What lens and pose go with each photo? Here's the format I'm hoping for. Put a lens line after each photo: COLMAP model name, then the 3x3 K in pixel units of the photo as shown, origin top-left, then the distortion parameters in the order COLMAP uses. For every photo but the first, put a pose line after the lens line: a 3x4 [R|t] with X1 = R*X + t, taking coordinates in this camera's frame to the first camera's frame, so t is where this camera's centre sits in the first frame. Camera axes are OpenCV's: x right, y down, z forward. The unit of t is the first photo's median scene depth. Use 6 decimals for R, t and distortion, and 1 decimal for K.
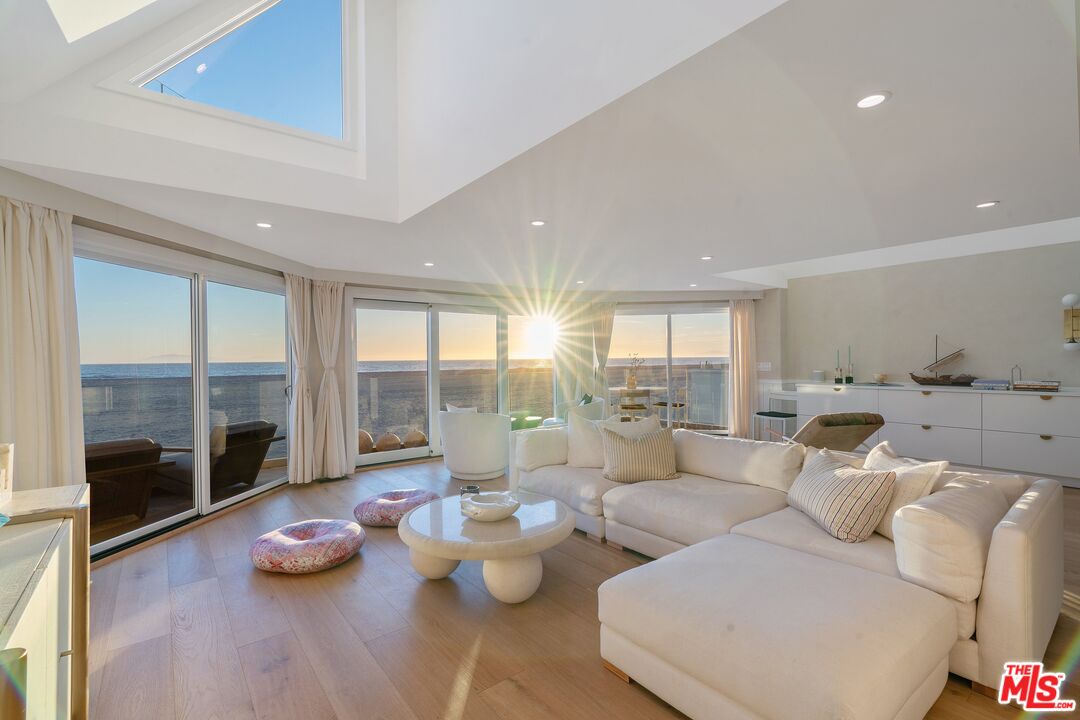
lens RADIAL K [[488.2, 0, 539.8], [0, 488.2, 362.9], [0, 0, 1]] dist [-0.002867, 0.000193]
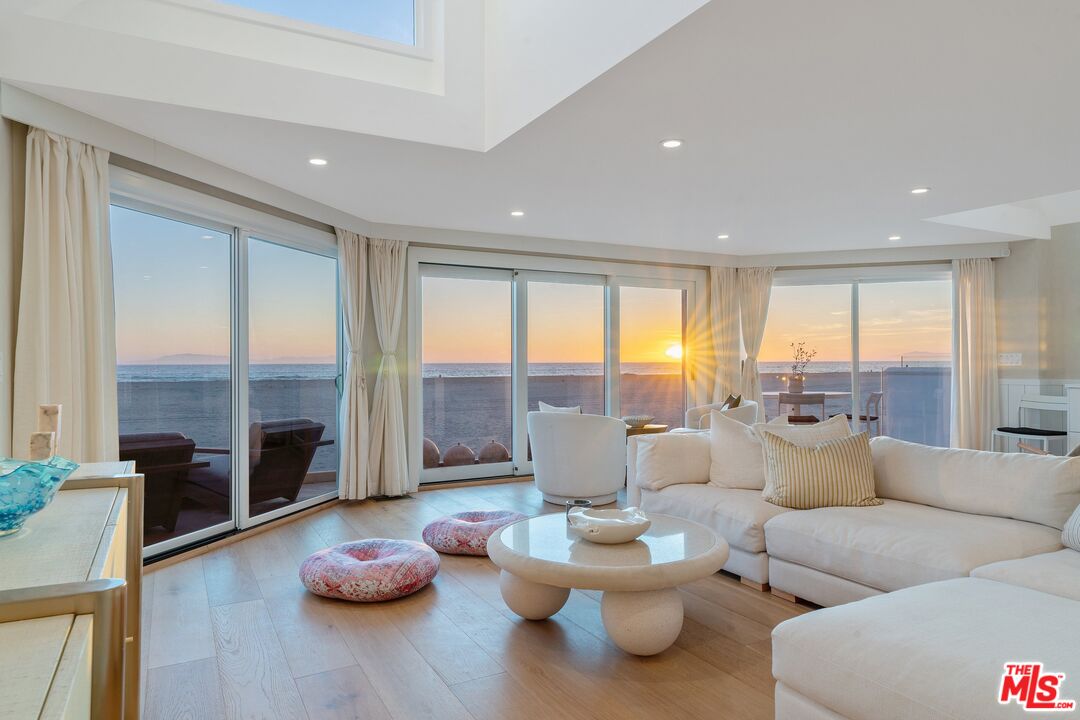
lens RADIAL K [[676.1, 0, 540.0], [0, 676.1, 360.0], [0, 0, 1]] dist [0.006669, 0.000800]
pose [[0.986175, 0.006682, -0.165574, -0.029550], [-0.008356, 0.999921, -0.009417, 0.045912], [0.165498, 0.010671, 0.986152, -0.017068]]
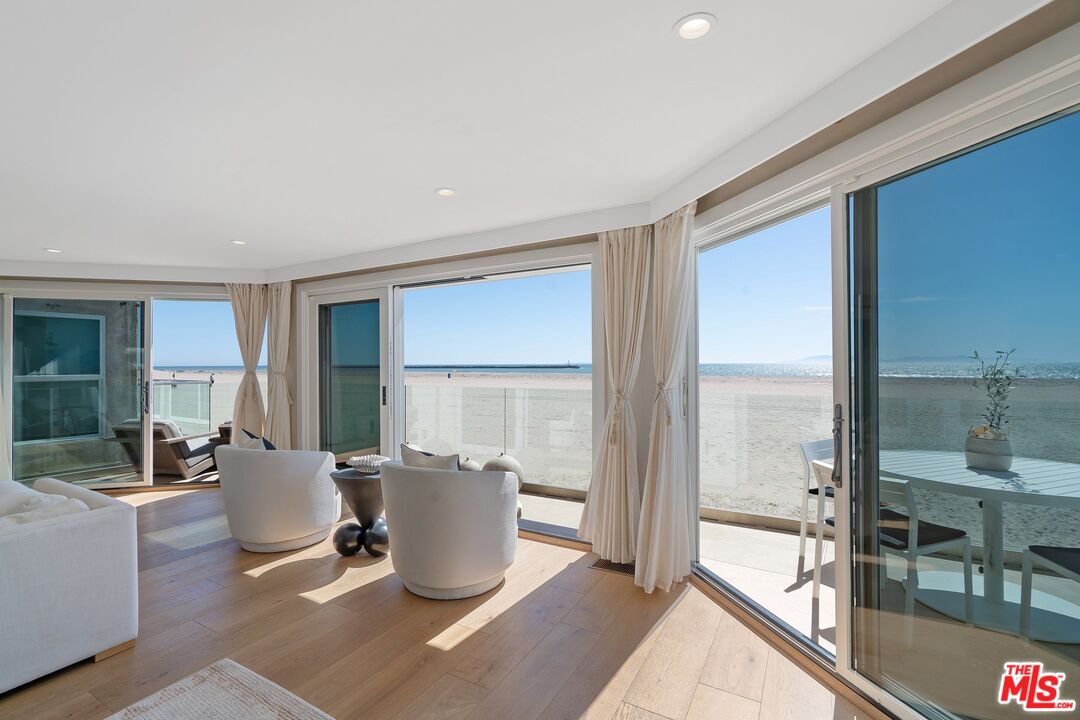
lens RADIAL K [[464.1, 0, 540.0], [0, 464.1, 360.0], [0, 0, 1]] dist [-0.000948, 0.000000]
pose [[0.375910, 0.001851, -0.926655, 0.922285], [-0.007741, 0.999969, -0.001142, -0.026864], [0.926624, 0.007603, 0.375912, 1.703278]]
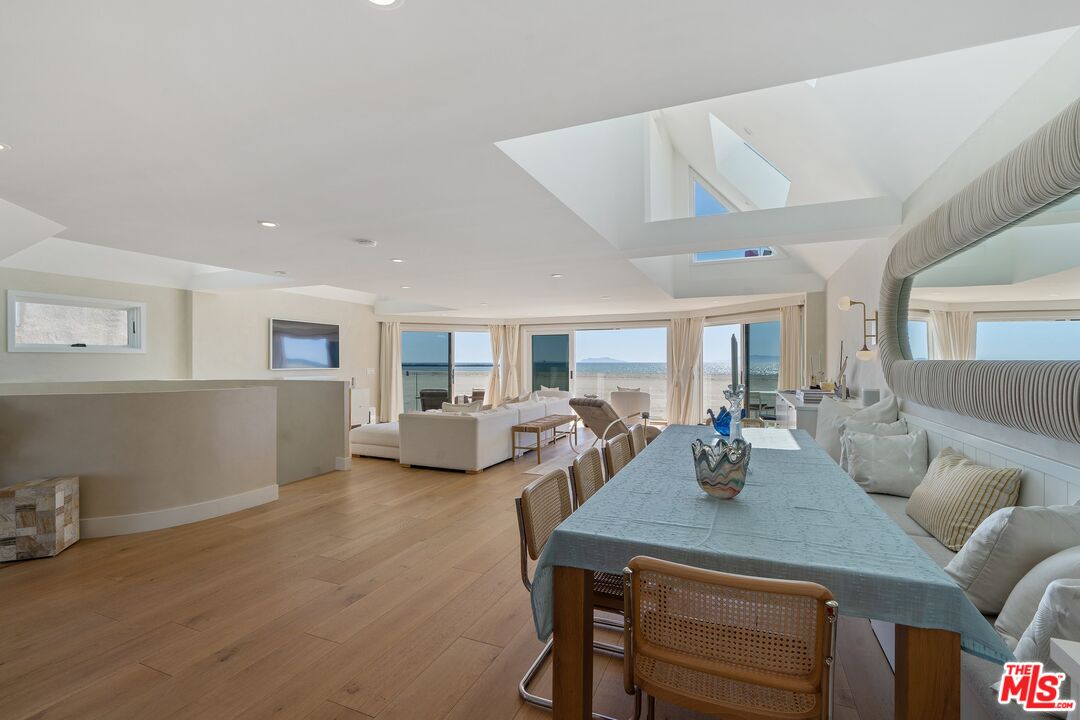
lens RADIAL K [[492.6, 0, 537.0], [0, 492.6, 360.5], [0, 0, 1]] dist [-0.003193, 0.000063]
pose [[0.478775, 0.008732, -0.877894, 2.266621], [-0.013374, 0.999907, 0.002652, -0.028234], [0.877836, 0.010471, 0.478848, 0.100332]]
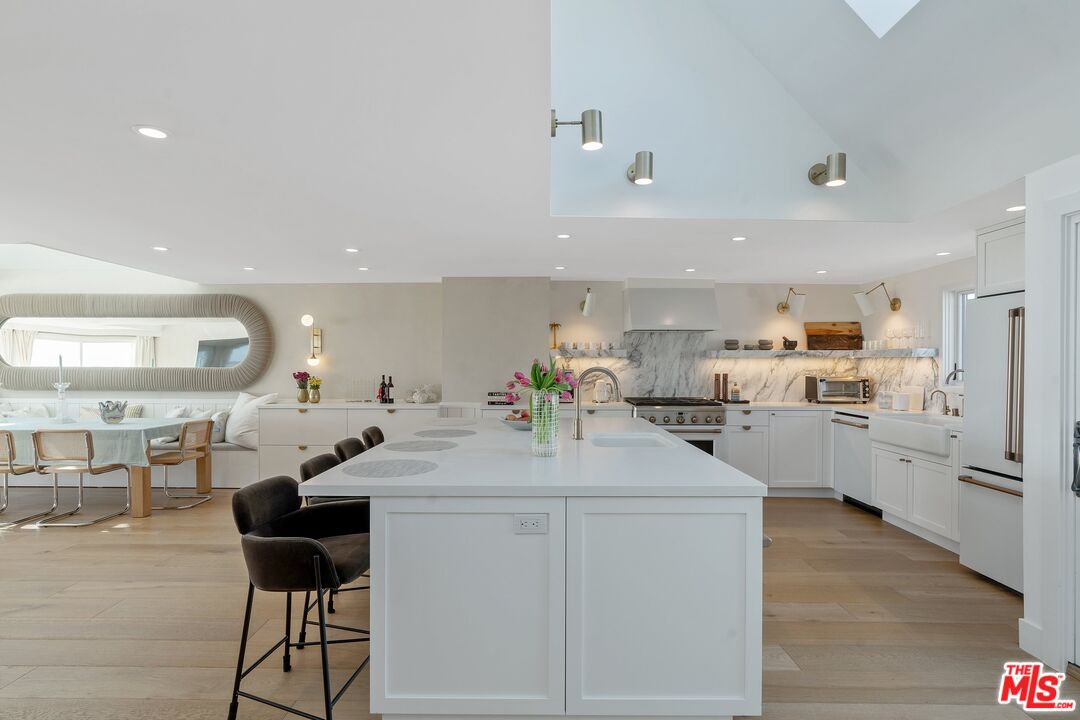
lens RADIAL K [[551.7, 0, 540.3], [0, 551.7, 363.3], [0, 0, 1]] dist [-0.001949, -0.000477]
pose [[0.623428, 0.009879, 0.781818, 1.412167], [-0.001085, 0.999930, -0.011770, -0.025430], [-0.781880, 0.006489, 0.623395, -1.339029]]
